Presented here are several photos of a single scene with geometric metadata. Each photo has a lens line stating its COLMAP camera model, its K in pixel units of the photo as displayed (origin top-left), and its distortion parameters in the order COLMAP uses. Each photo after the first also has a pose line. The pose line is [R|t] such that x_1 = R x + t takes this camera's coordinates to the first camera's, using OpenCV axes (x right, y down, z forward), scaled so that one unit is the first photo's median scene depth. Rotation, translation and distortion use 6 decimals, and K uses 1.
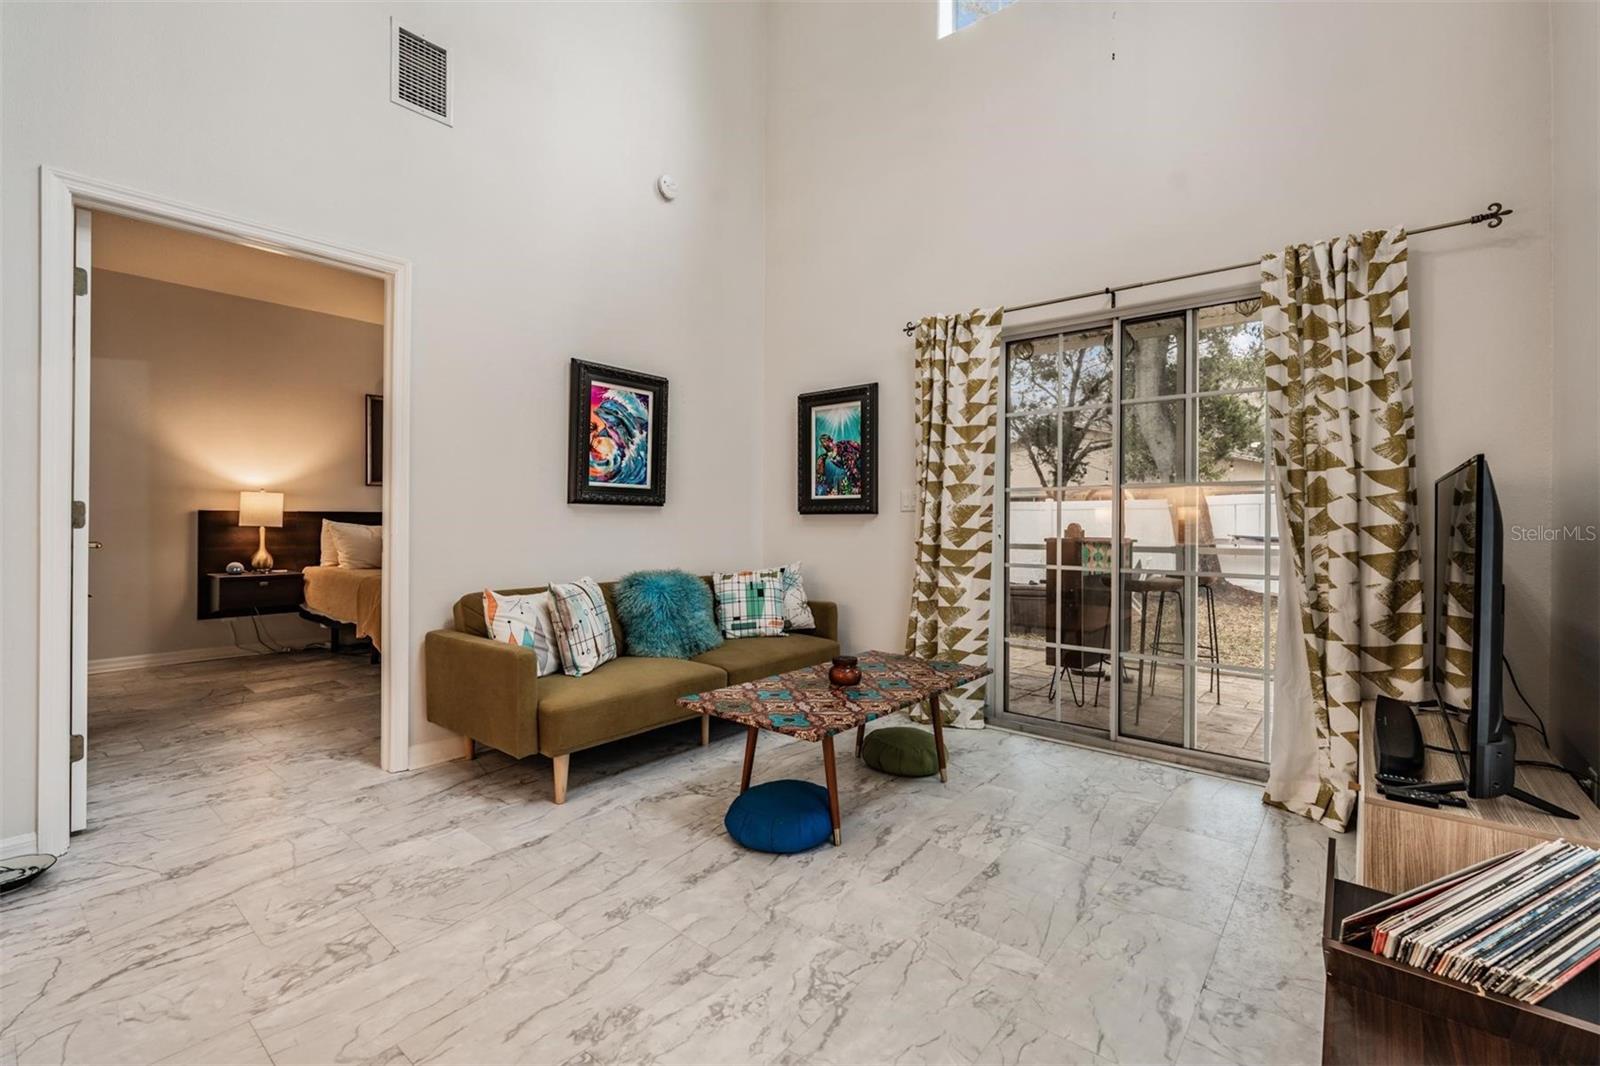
lens RADIAL K [[705.6, 0, 806.3], [0, 705.6, 518.3], [0, 0, 1]] dist [0.000527, 0.000032]
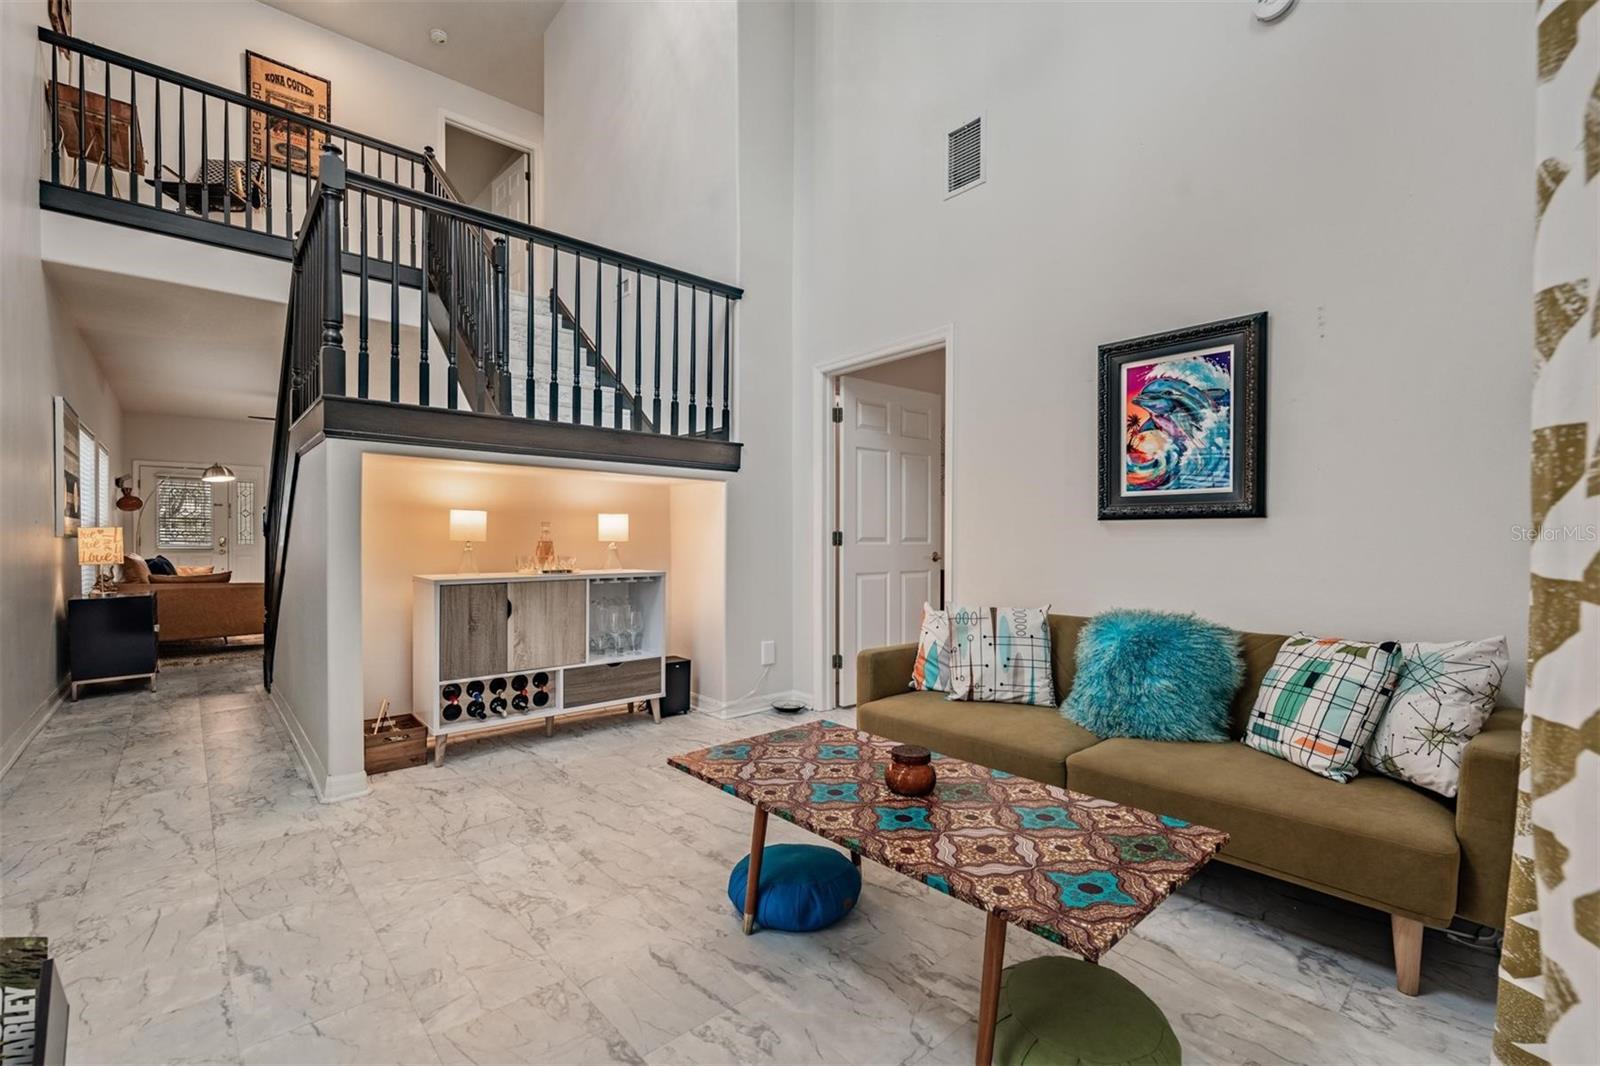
lens RADIAL K [[688.9, 0, 773.9], [0, 688.9, 545.1], [0, 0, 1]] dist [0.000480, 0.000022]
pose [[-0.178690, 0.000890, -0.983905, 0.530920], [0.000878, 0.999999, 0.000745, 0.007390], [0.983905, -0.000730, -0.178691, 0.754439]]
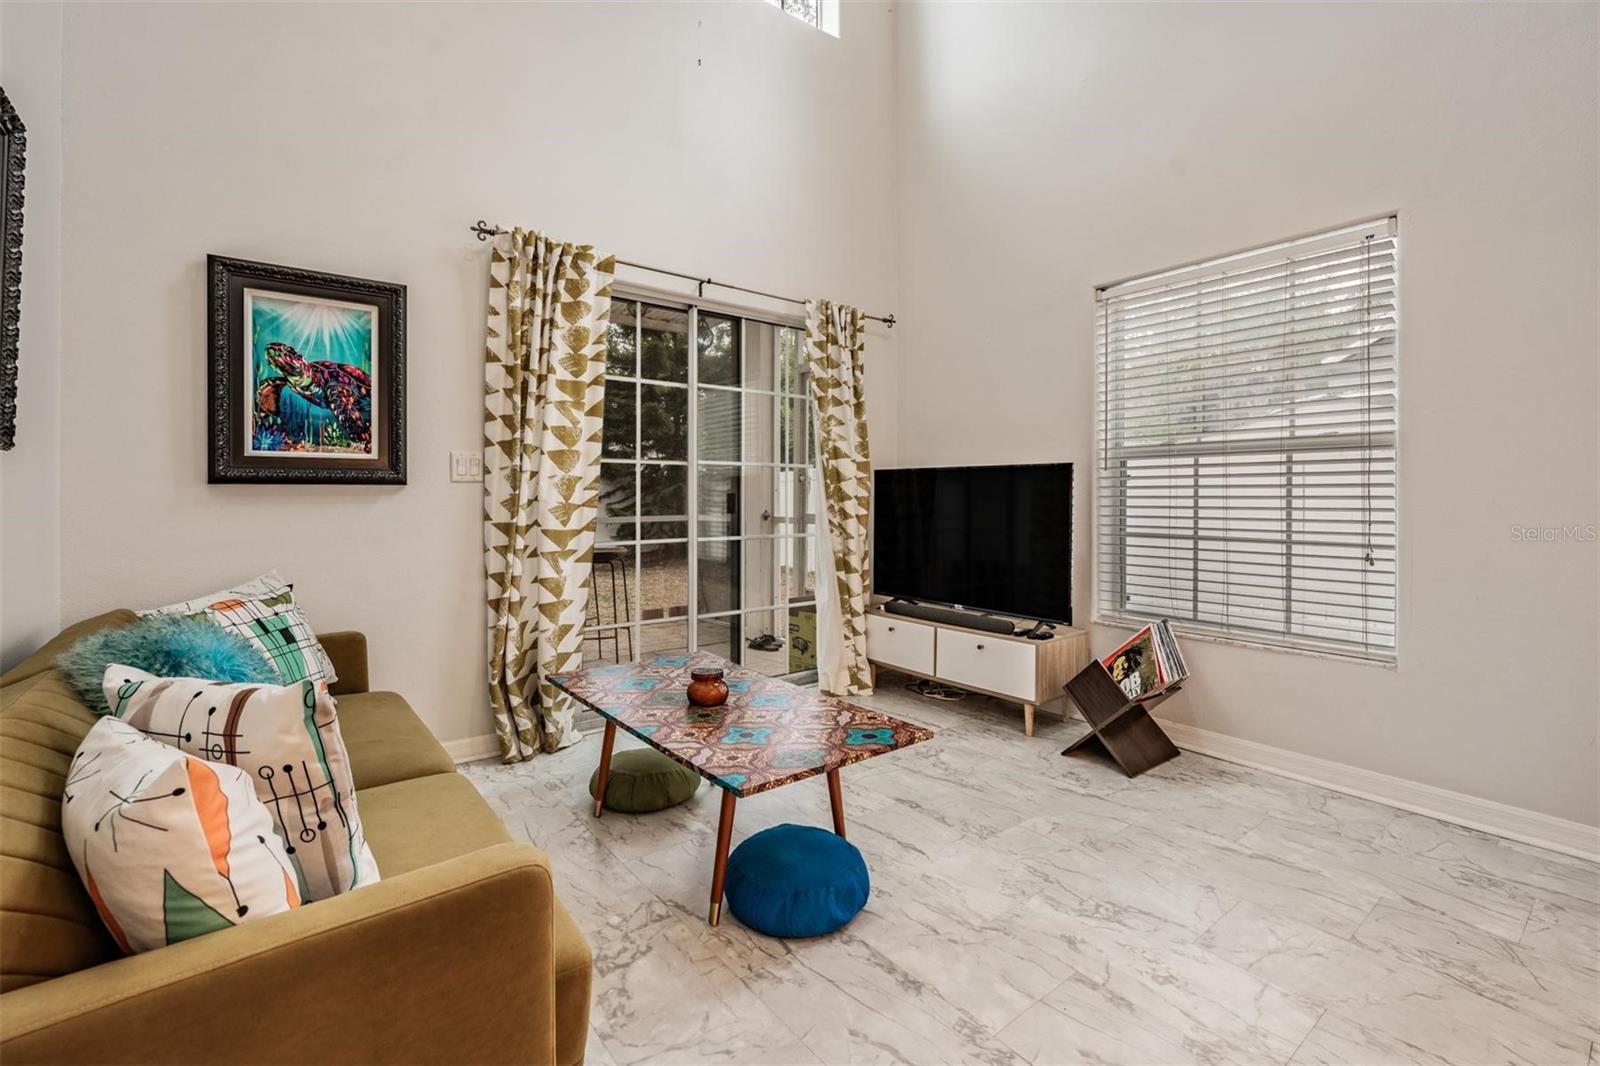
lens RADIAL K [[702.3, 0, 803.4], [0, 702.3, 494.5], [0, 0, 1]] dist [0.000422, 0.000015]
pose [[0.204028, -0.004083, 0.978957, -0.524580], [-0.002678, 0.999985, 0.004728, -0.001529], [-0.978961, -0.003586, 0.204014, 0.561561]]
